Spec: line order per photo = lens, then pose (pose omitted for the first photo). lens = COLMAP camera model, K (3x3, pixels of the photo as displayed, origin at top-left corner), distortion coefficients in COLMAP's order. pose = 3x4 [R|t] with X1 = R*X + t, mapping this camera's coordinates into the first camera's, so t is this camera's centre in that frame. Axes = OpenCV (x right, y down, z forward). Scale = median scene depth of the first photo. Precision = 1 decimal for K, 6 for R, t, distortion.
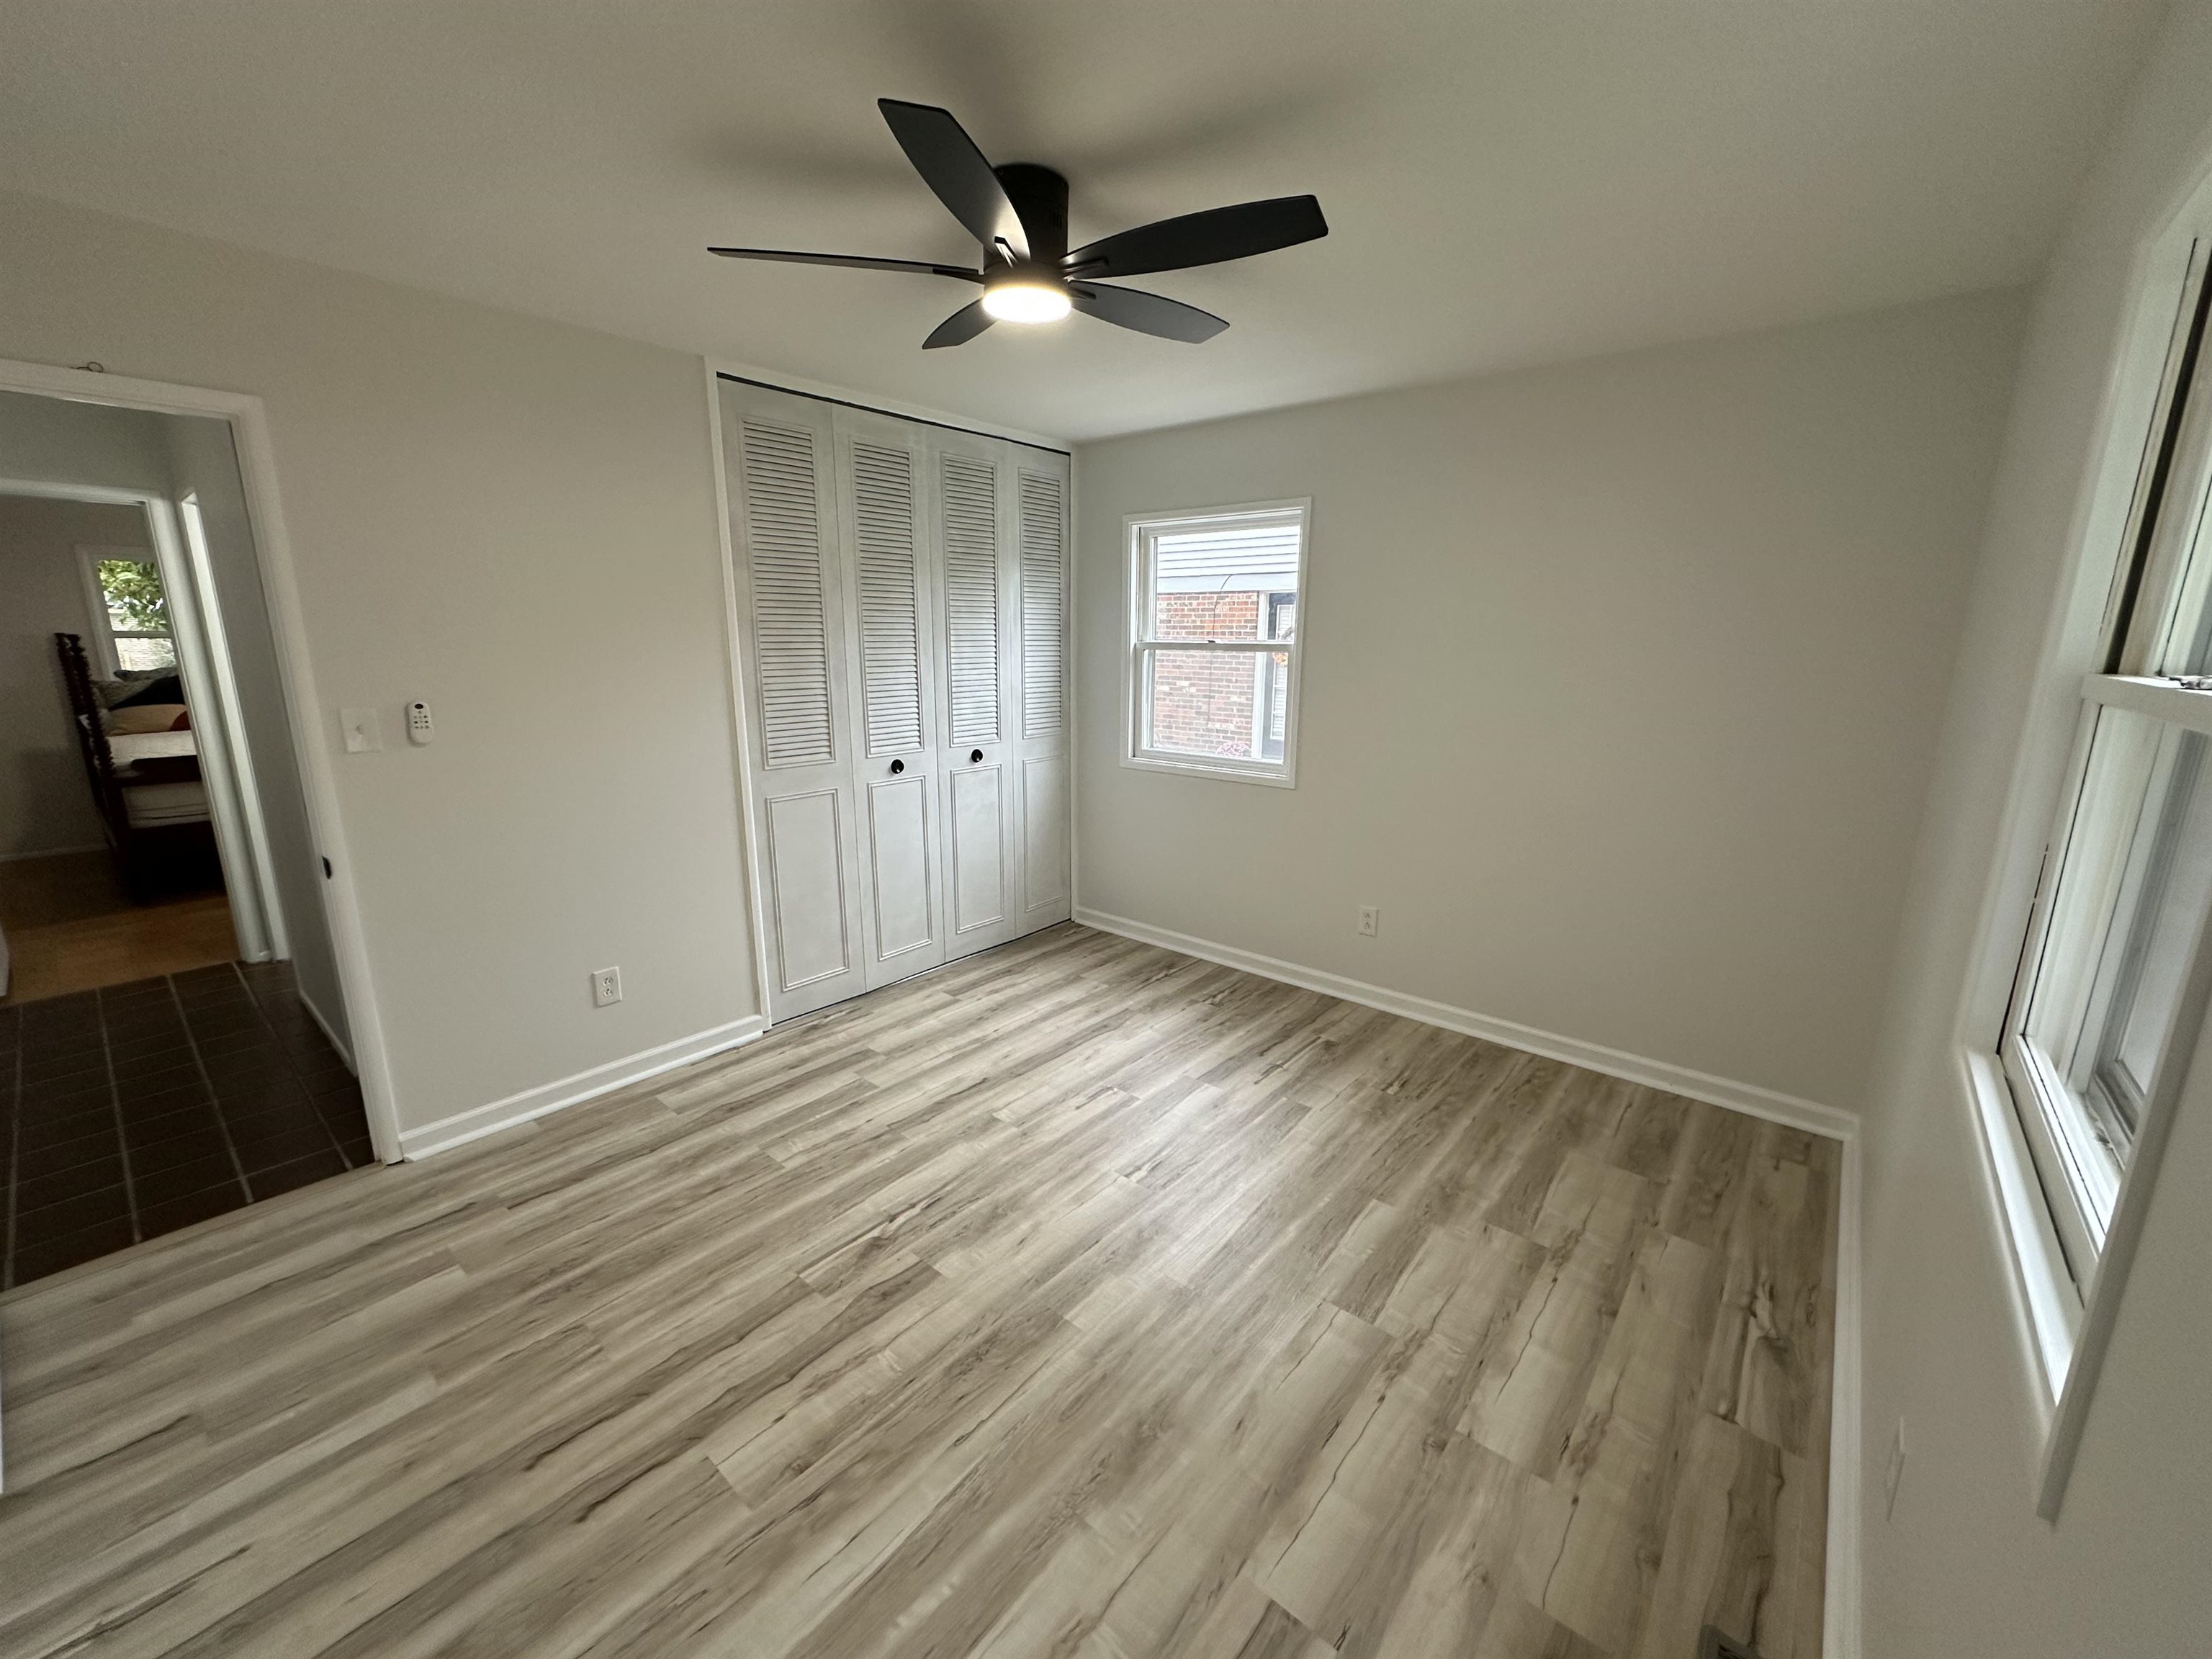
lens RADIAL K [[881.4, 0, 1106.0], [0, 881.4, 829.5], [0, 0, 1]] dist [-0.001625, 0.000417]
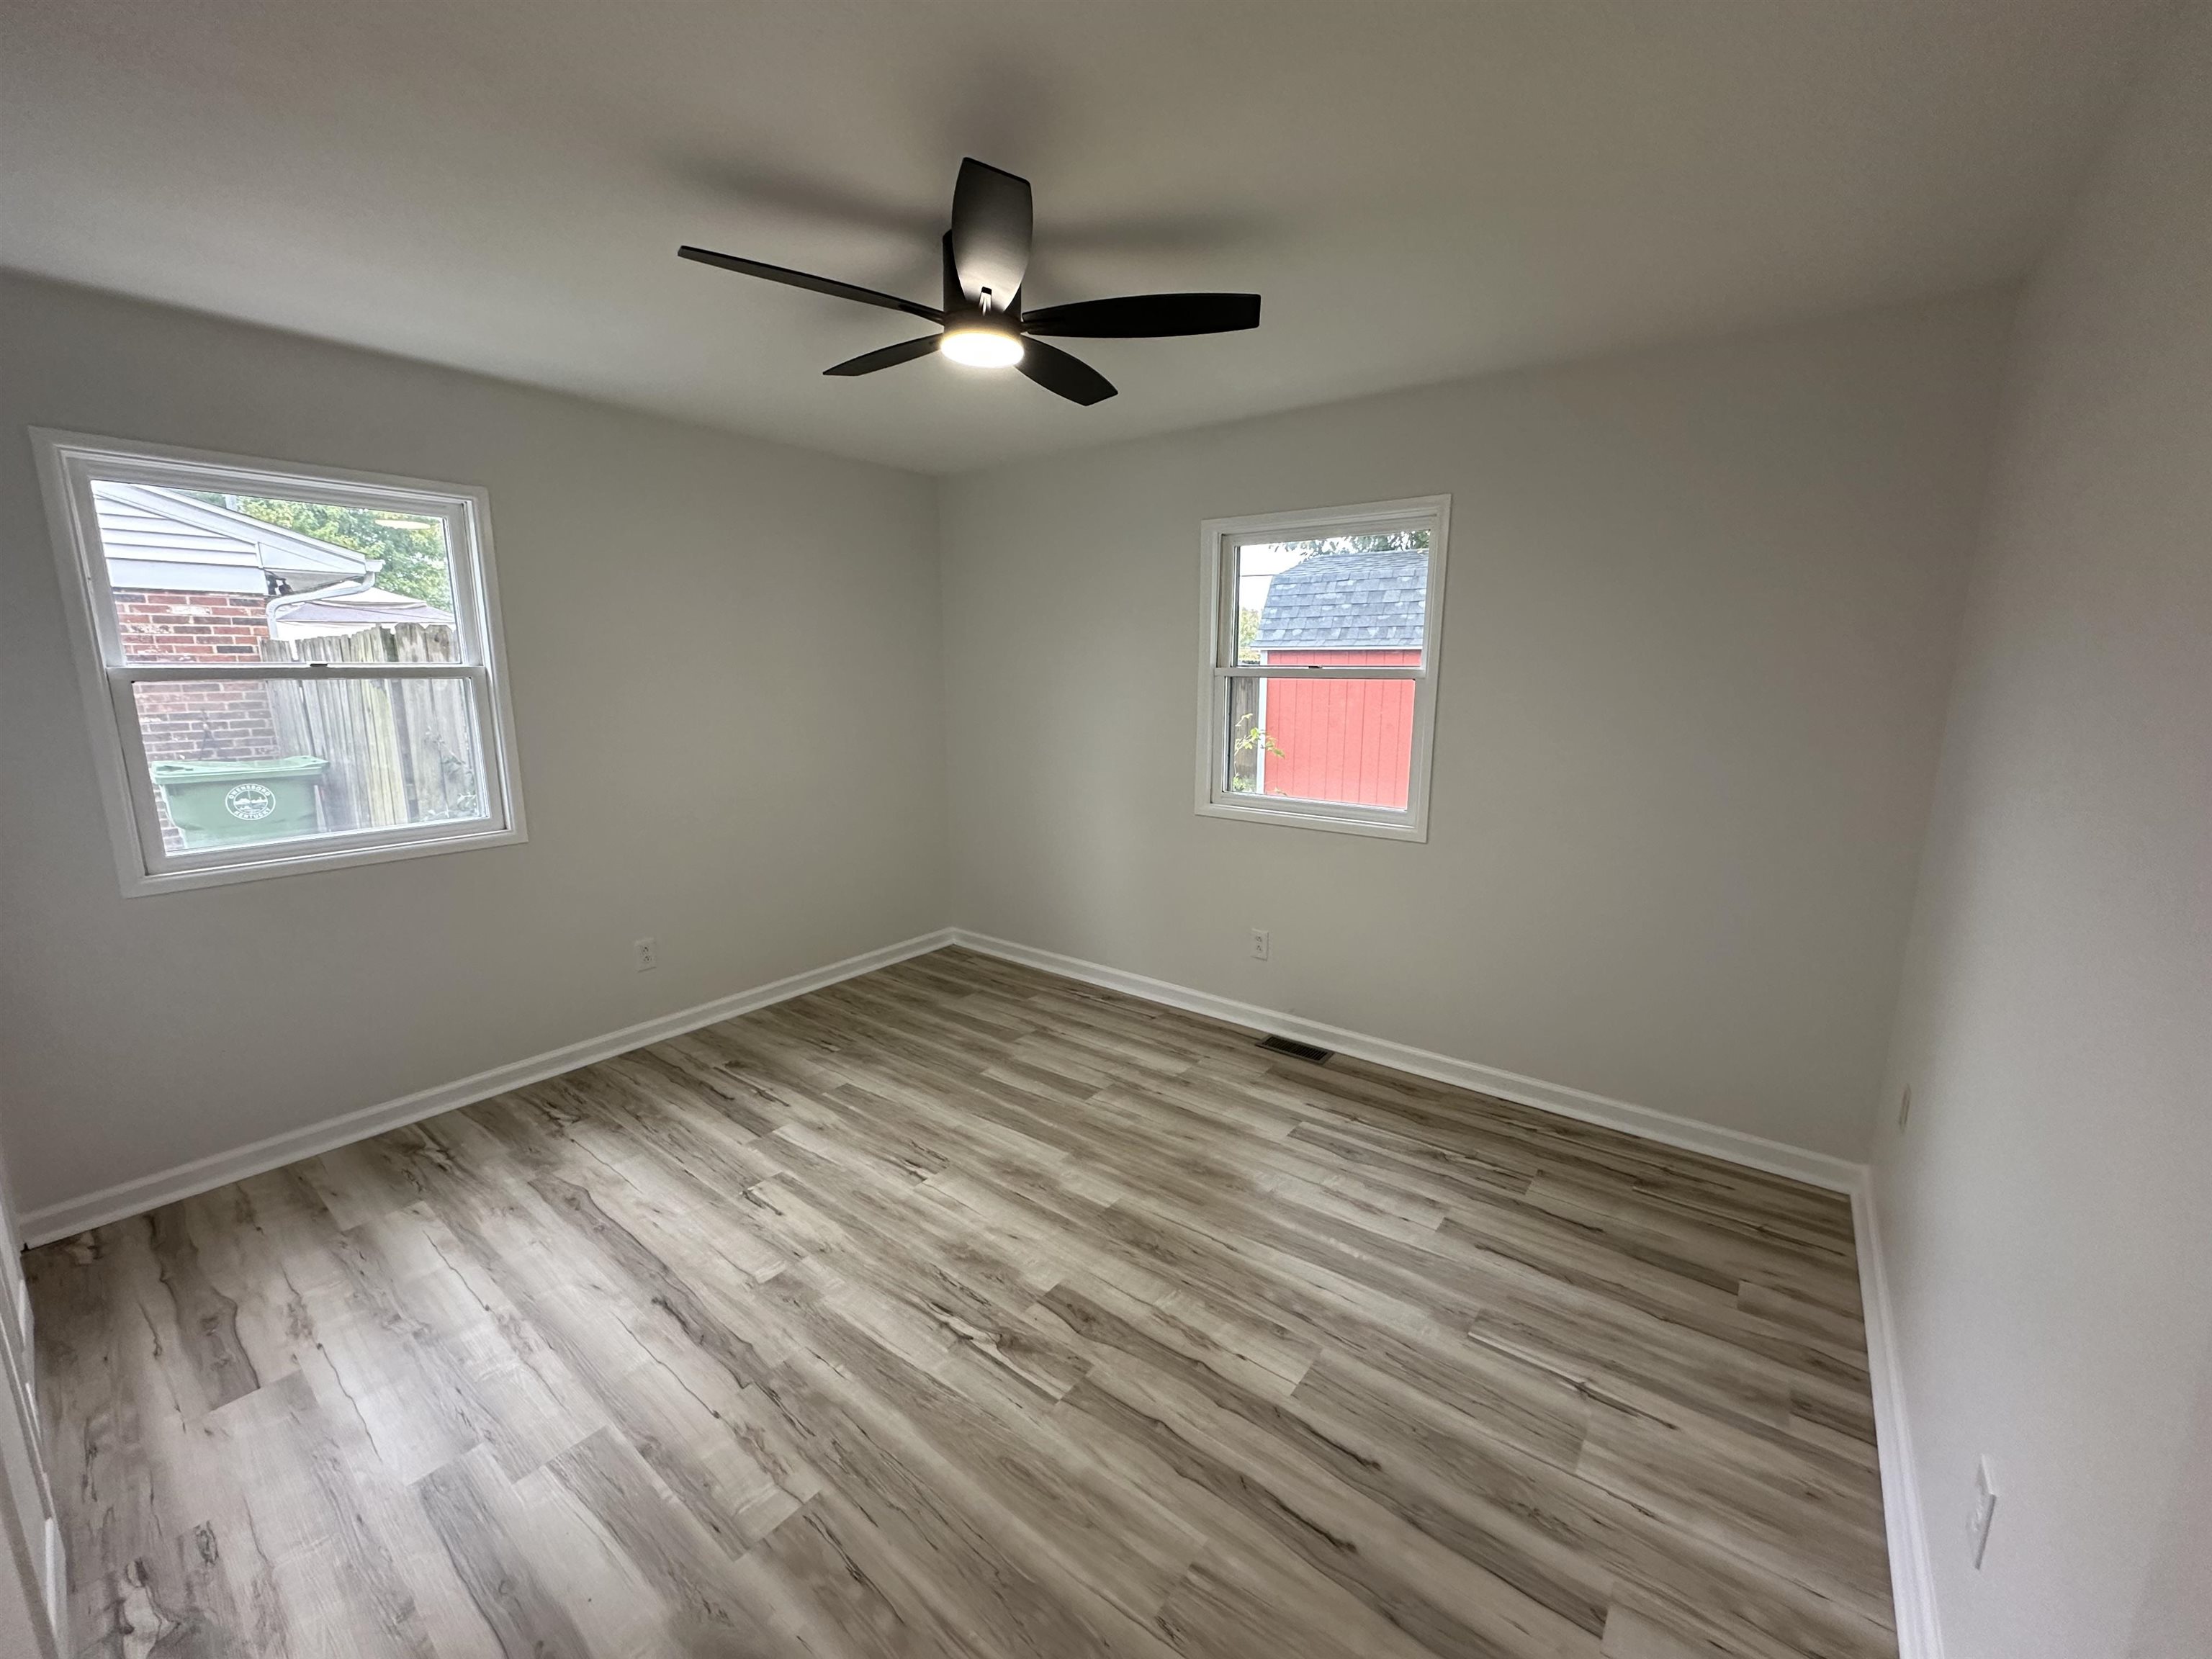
lens RADIAL K [[881.4, 0, 1106.0], [0, 881.4, 829.5], [0, 0, 1]] dist [-0.001625, 0.000417]
pose [[-0.043338, -0.190409, 0.980748, -0.884458], [0.217055, 0.956427, 0.195279, -0.145142], [-0.975197, 0.221339, -0.000120, 0.682503]]
